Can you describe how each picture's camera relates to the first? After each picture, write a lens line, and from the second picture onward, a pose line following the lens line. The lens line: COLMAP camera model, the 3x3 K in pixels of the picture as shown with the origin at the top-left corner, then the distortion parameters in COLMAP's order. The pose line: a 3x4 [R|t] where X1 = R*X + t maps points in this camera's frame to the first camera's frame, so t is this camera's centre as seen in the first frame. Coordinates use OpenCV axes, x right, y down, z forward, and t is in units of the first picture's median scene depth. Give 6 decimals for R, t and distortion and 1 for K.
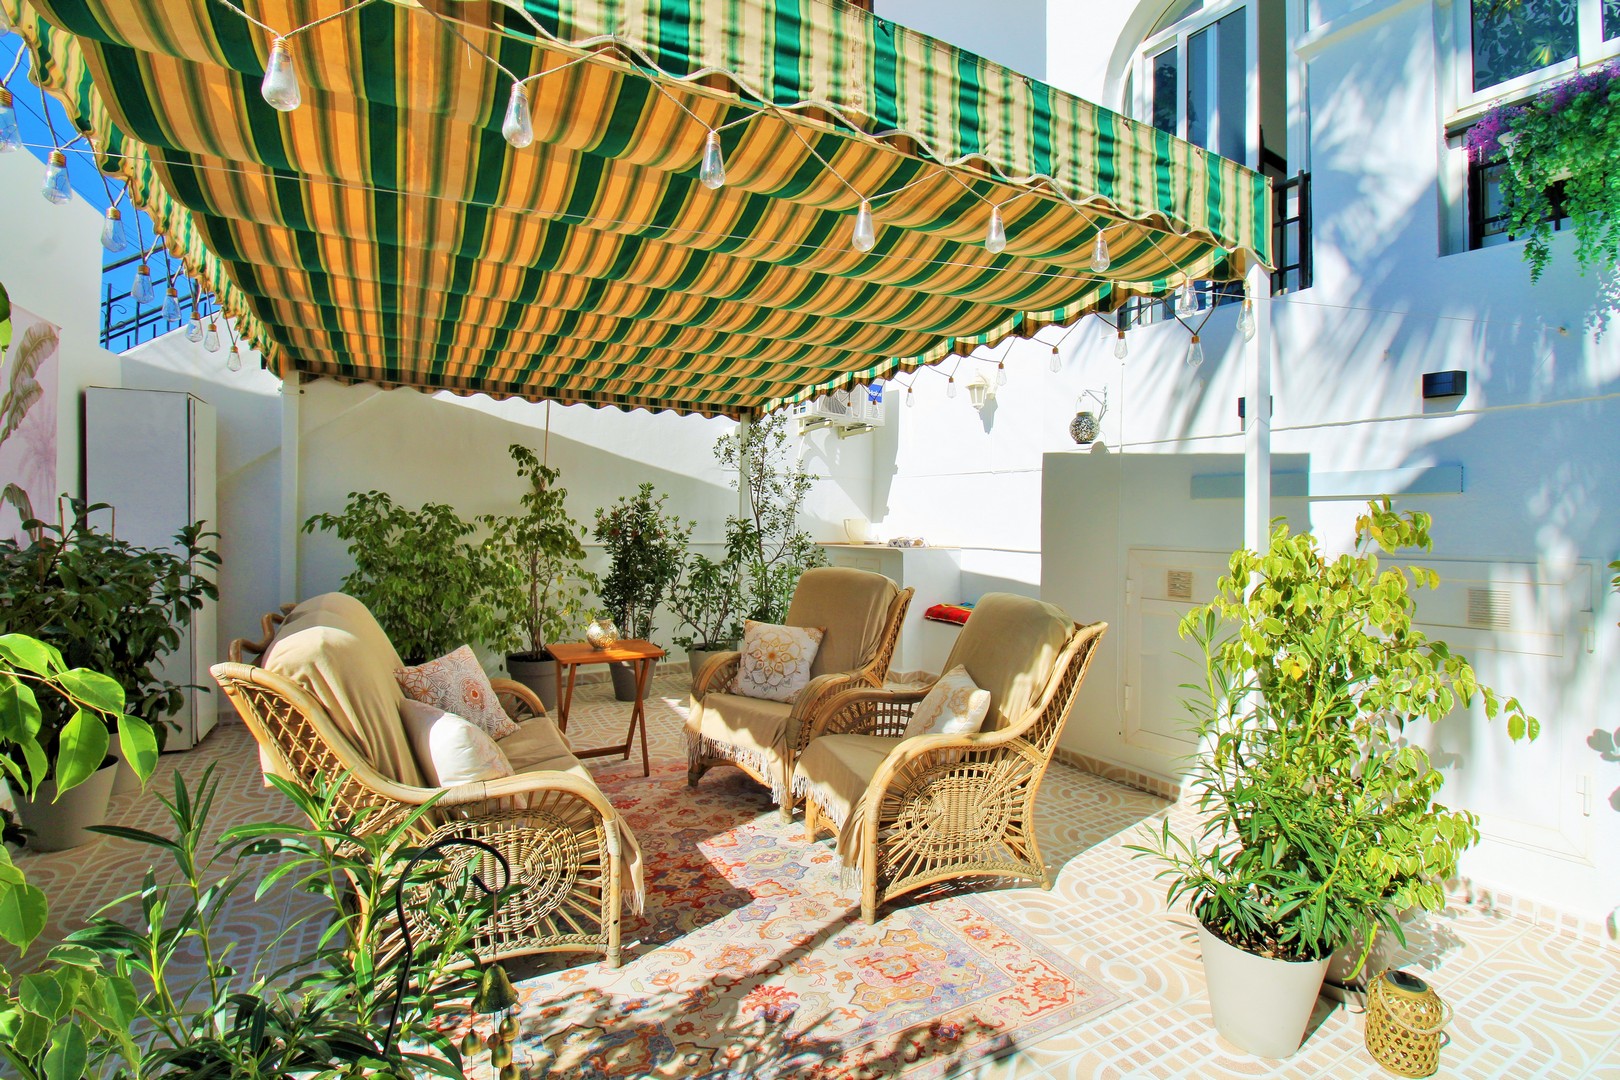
lens RADIAL K [[760.4, 0, 814.8], [0, 760.4, 530.9], [0, 0, 1]] dist [-0.004438, -0.009704]
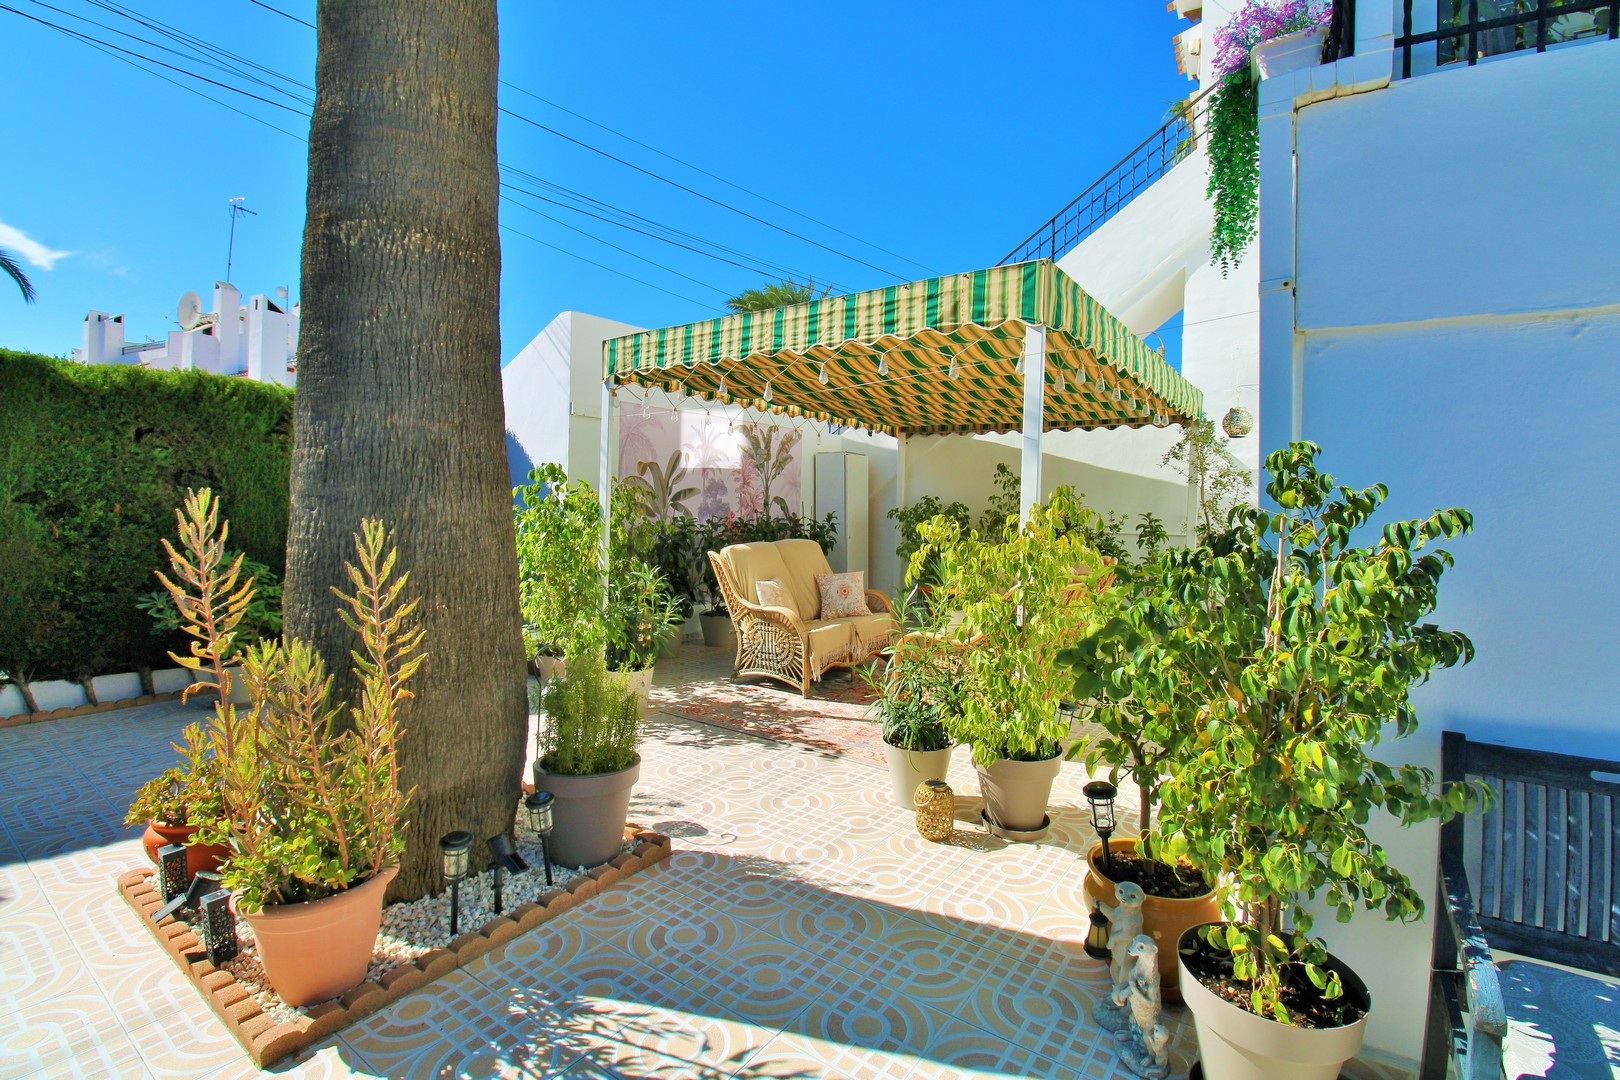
lens RADIAL K [[760.4, 0, 813.2], [0, 760.4, 534.5], [0, 0, 1]] dist [-0.004438, -0.009704]
pose [[0.410510, 0.026916, -0.911459, 1.364233], [-0.025251, 0.999516, 0.018143, 0.019486], [0.911507, 0.015567, 0.410991, 0.038649]]
